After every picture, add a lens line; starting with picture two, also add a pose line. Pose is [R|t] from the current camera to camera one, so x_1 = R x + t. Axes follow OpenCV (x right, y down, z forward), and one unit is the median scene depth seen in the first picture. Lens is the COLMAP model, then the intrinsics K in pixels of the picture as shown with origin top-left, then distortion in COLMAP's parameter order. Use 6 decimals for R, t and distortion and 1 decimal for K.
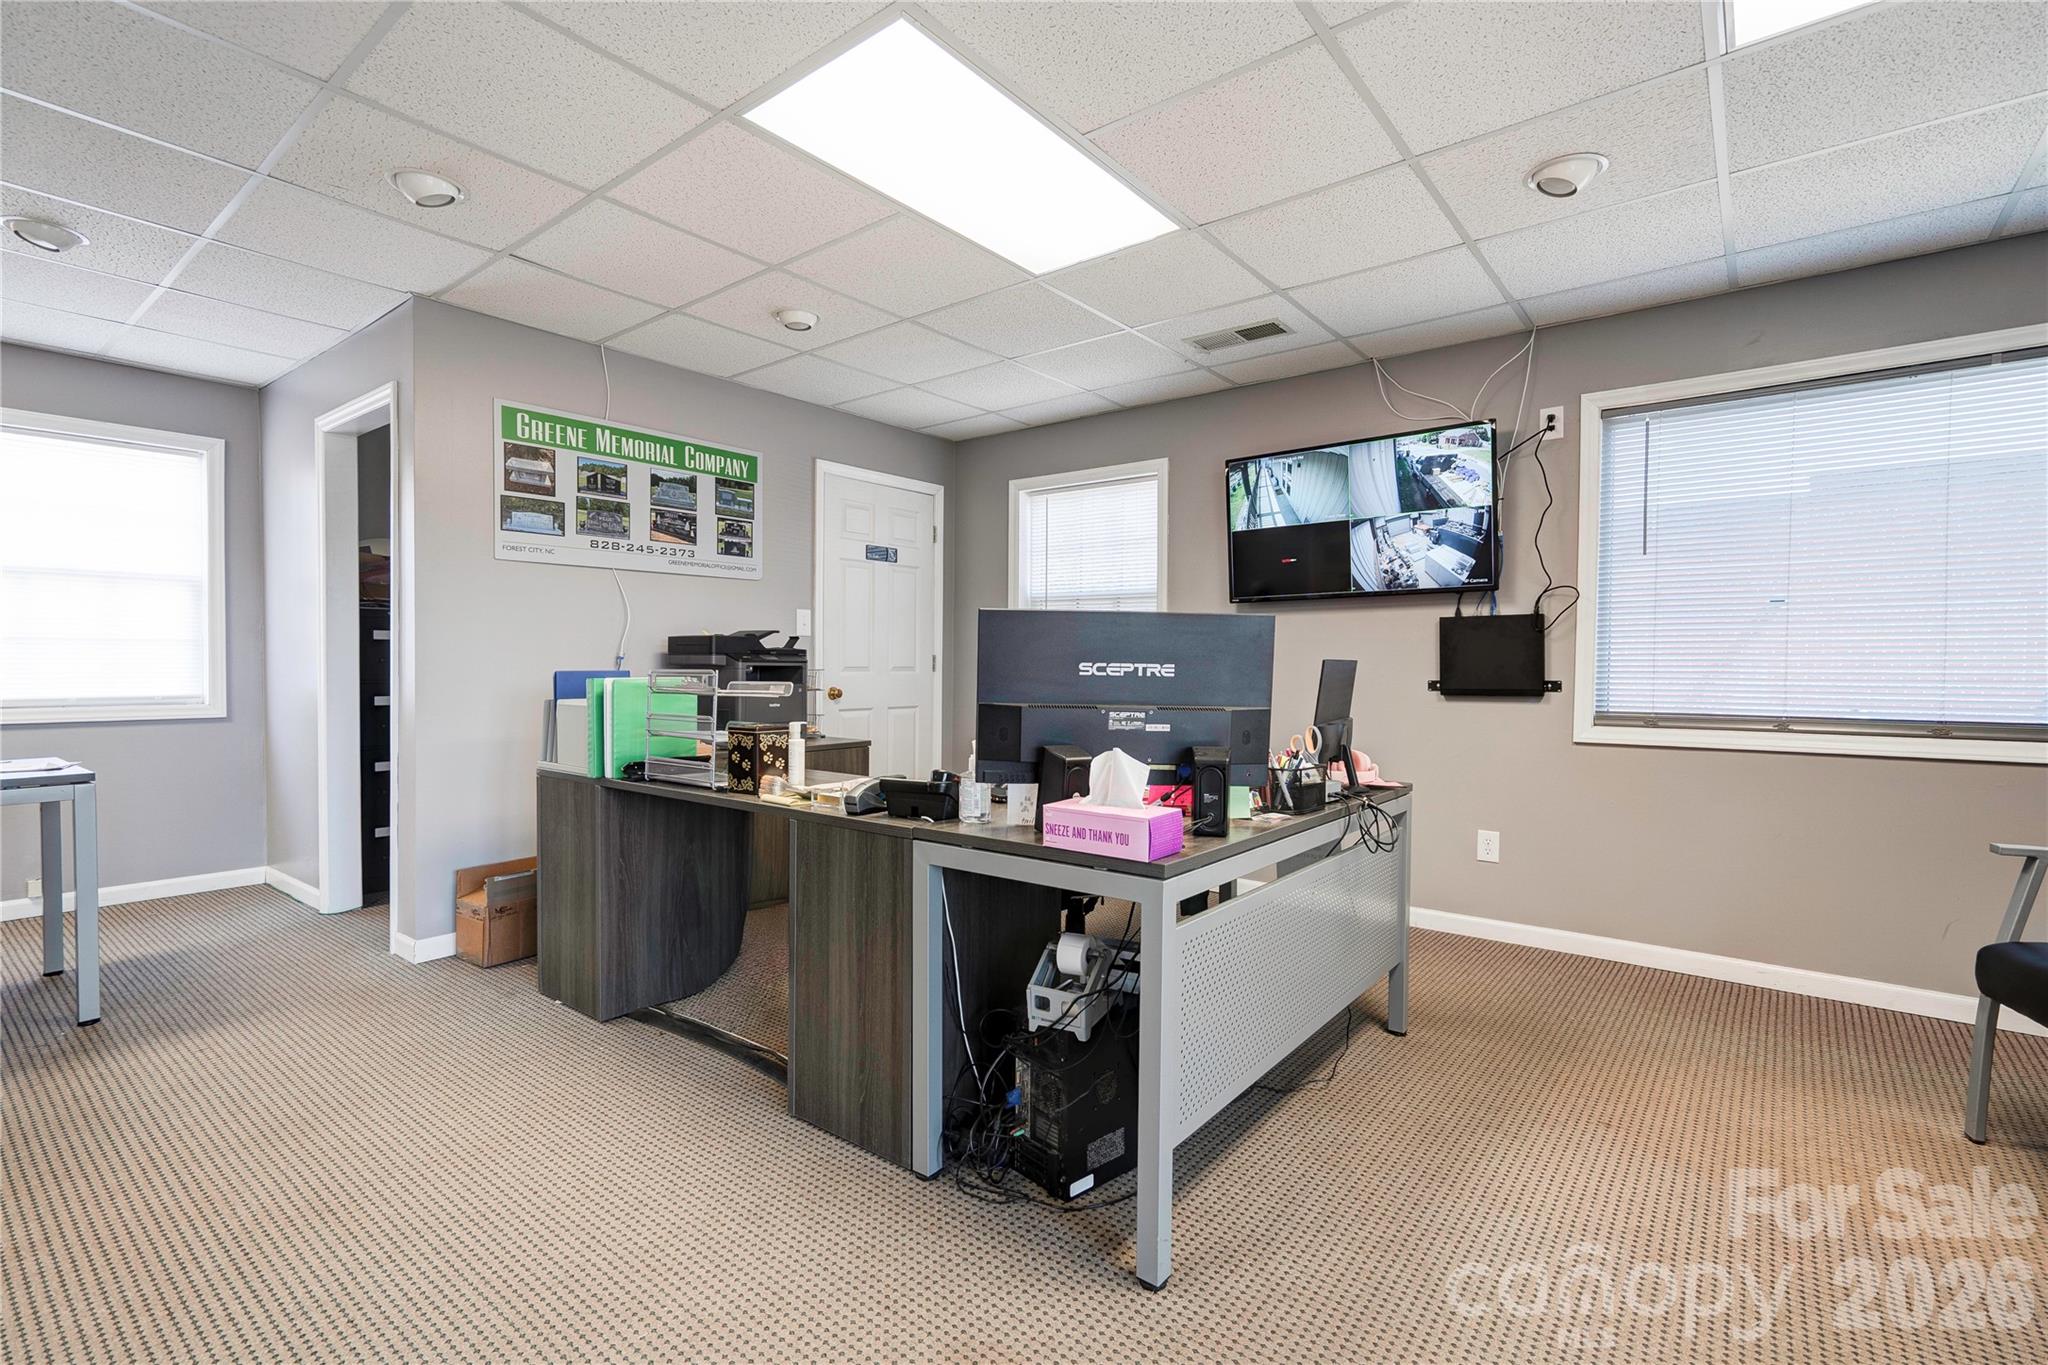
lens RADIAL K [[939.4, 0, 1022.7], [0, 939.4, 674.1], [0, 0, 1]] dist [-0.003150, 0.007412]
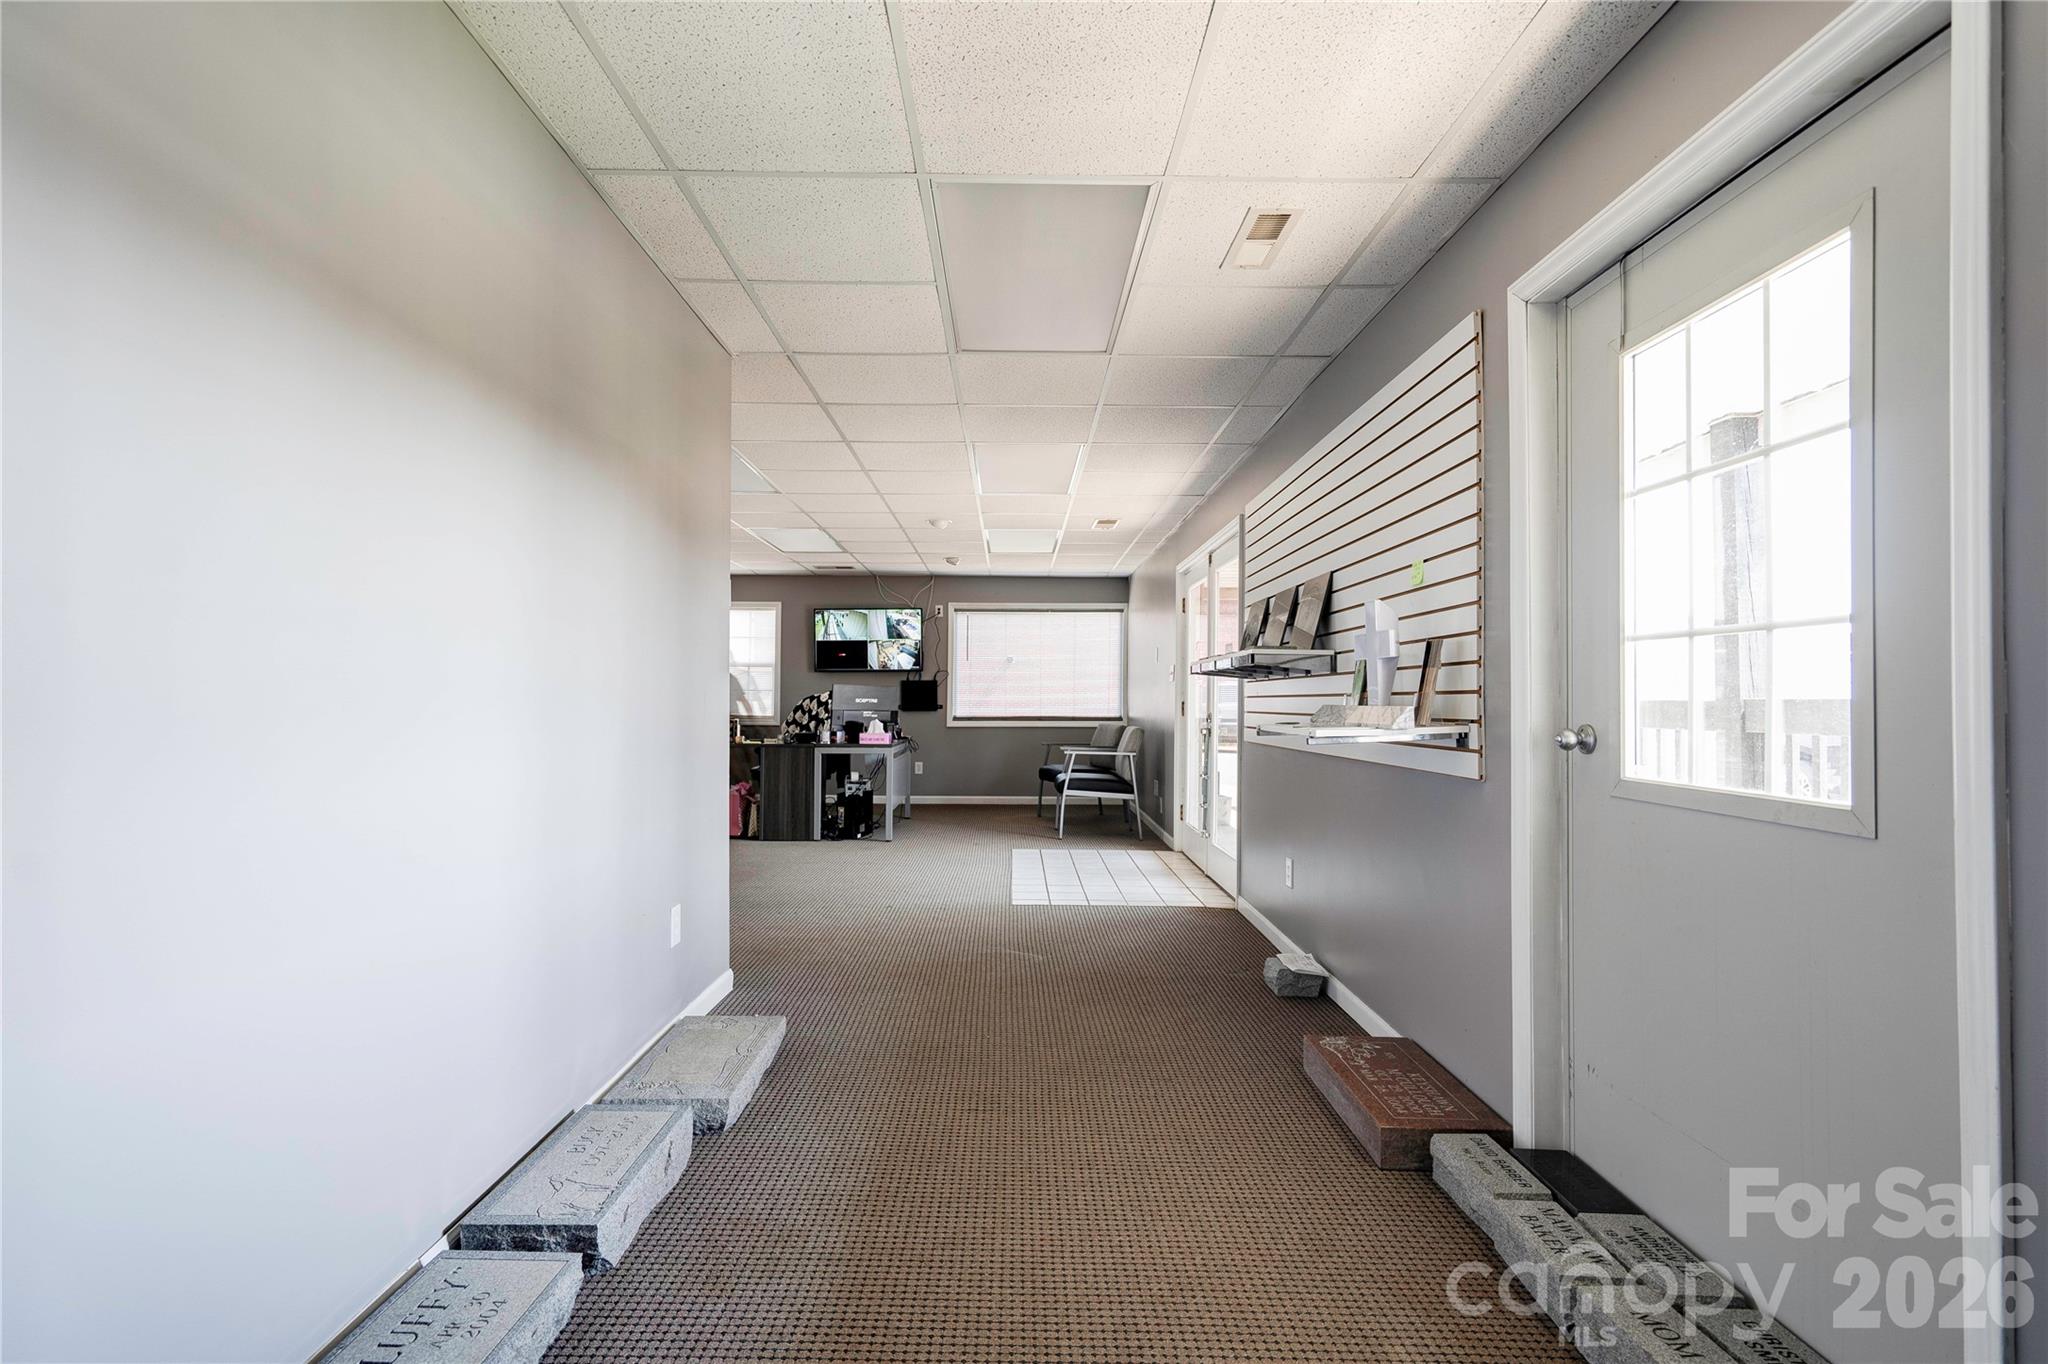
lens RADIAL K [[939.4, 0, 1032.8], [0, 939.4, 686.6], [0, 0, 1]] dist [-0.003150, 0.007412]
pose [[0.765634, 0.011249, 0.643178, -0.937886], [0.005645, 0.999691, -0.024204, 0.019201], [-0.643252, 0.022163, 0.765334, -1.201112]]
